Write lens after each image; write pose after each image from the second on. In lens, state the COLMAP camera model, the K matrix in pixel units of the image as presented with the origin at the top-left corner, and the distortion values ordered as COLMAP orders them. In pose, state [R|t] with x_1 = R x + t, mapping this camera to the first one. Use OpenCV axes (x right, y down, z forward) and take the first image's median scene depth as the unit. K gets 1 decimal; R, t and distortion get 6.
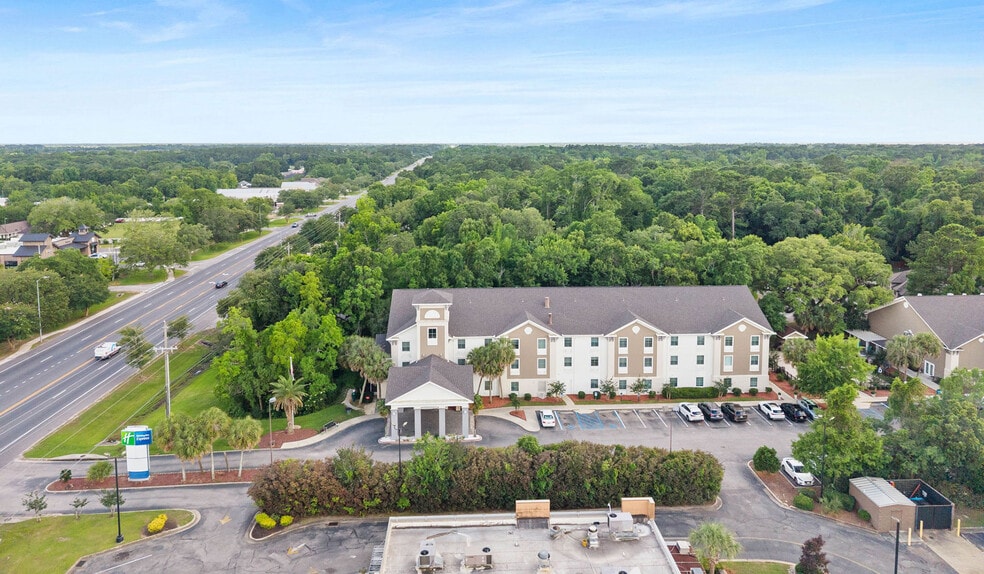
lens RADIAL K [[657.4, 0, 491.1], [0, 657.4, 204.0], [0, 0, 1]] dist [0.040054, -0.042804]
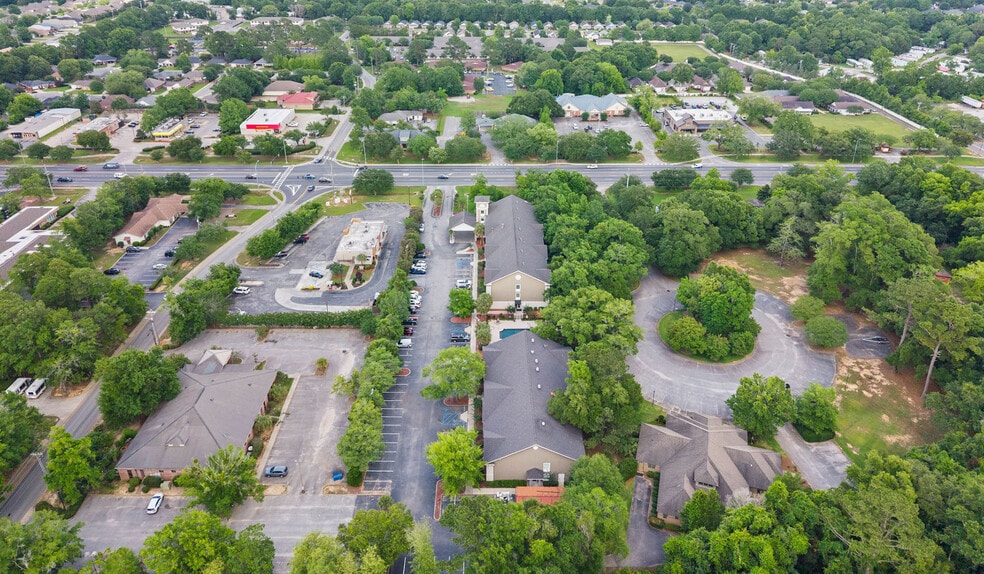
lens RADIAL K [[657.4, 0, 491.1], [0, 657.4, 204.0], [0, 0, 1]] dist [0.040054, -0.042804]
pose [[-0.047097, 0.417948, -0.907249, 2.317003], [-0.094985, 0.902268, 0.420584, -0.949012], [0.994364, 0.105983, -0.002795, 1.064331]]
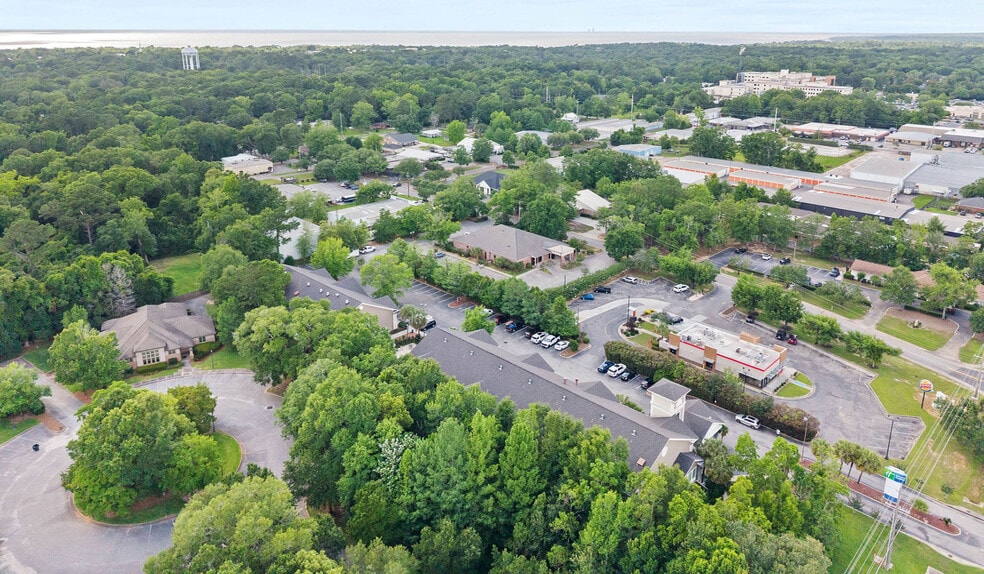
lens RADIAL K [[657.4, 0, 491.1], [0, 657.4, 204.0], [0, 0, 1]] dist [0.040054, -0.042804]
pose [[-0.671979, -0.191564, 0.715365, -0.703639], [0.068769, 0.945651, 0.317829, -0.618175], [-0.737370, 0.262769, -0.622284, 1.969657]]
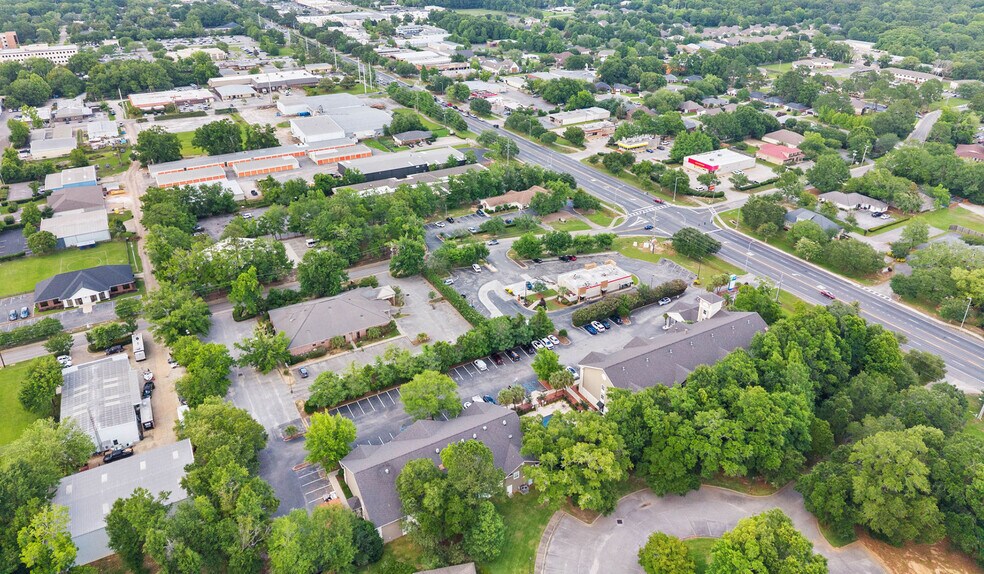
lens RADIAL K [[647.5, 0, 492.2], [0, 647.5, 259.5], [0, 0, 1]] dist [0.080699, -0.125208]
pose [[-0.893242, 0.199081, -0.403096, 1.397125], [-0.043546, 0.854083, 0.518311, -1.040252], [0.447463, 0.480530, -0.754233, 2.254107]]
